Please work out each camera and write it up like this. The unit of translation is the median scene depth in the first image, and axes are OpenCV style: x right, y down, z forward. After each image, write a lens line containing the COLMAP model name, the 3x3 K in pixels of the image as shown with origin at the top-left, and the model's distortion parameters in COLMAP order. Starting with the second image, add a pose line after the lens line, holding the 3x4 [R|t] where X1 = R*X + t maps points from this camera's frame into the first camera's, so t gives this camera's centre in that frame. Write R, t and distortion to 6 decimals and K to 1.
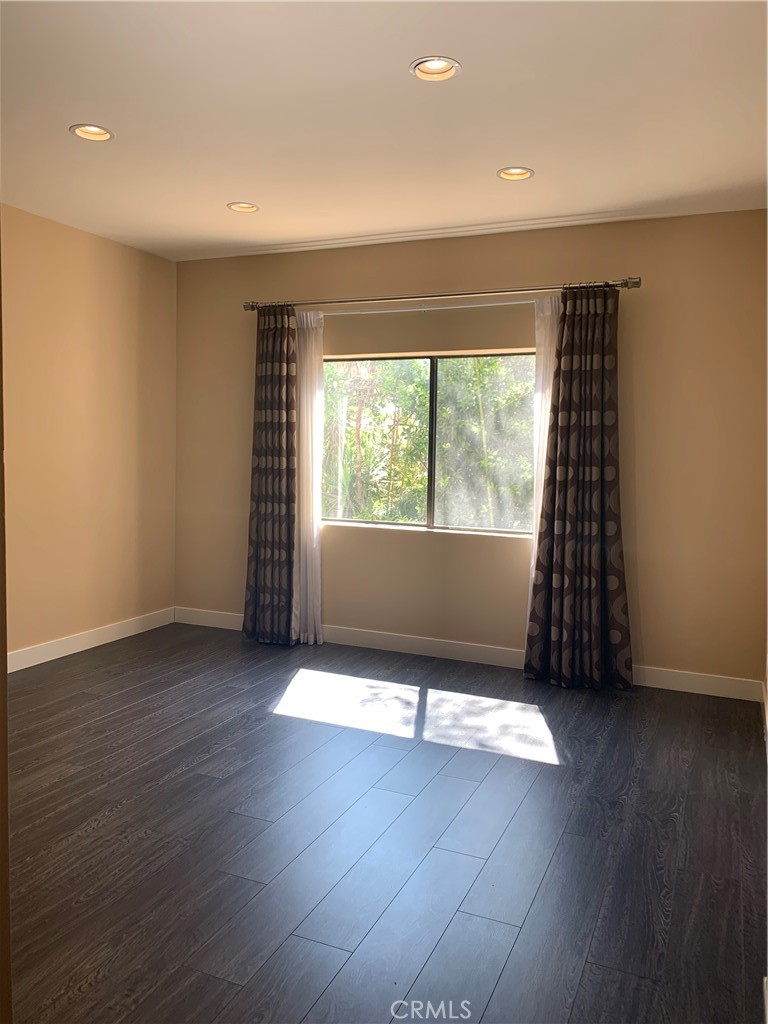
lens RADIAL K [[780.5, 0, 384.6], [0, 780.5, 513.4], [0, 0, 1]] dist [0.037994, -0.038896]
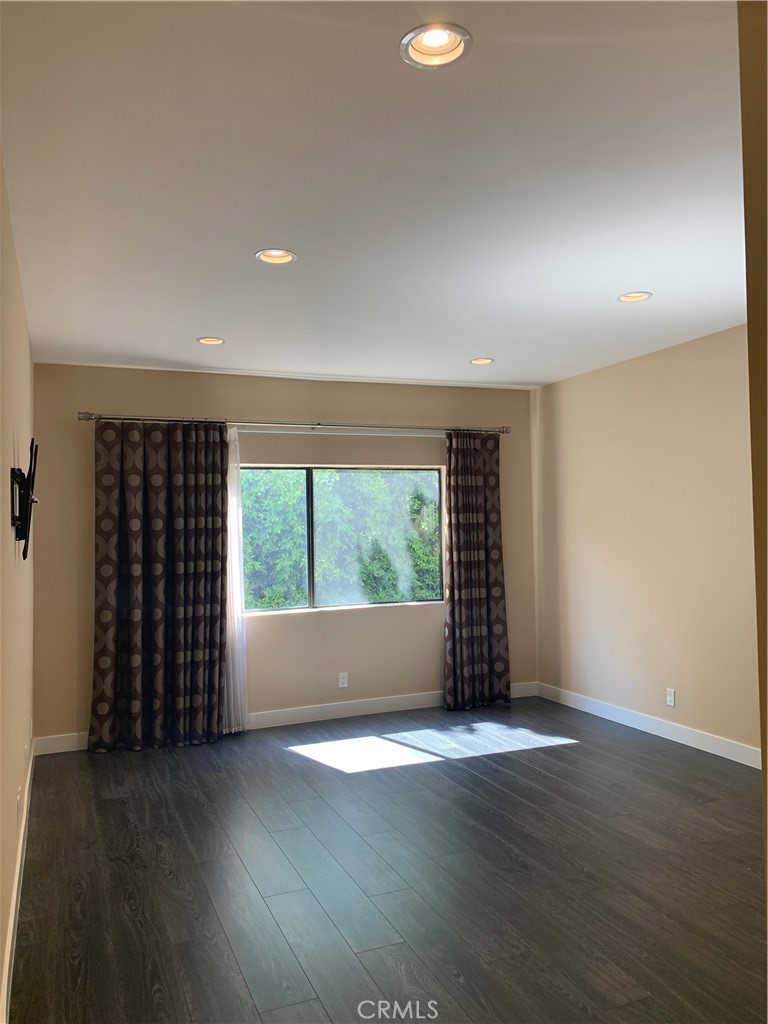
lens RADIAL K [[780.5, 0, 383.9], [0, 780.5, 508.2], [0, 0, 1]] dist [0.037994, -0.038896]
pose [[0.693735, 0.001177, 0.720230, -0.840238], [0.090866, 0.991865, -0.089145, -0.023804], [-0.714476, 0.127288, 0.687984, 0.105957]]
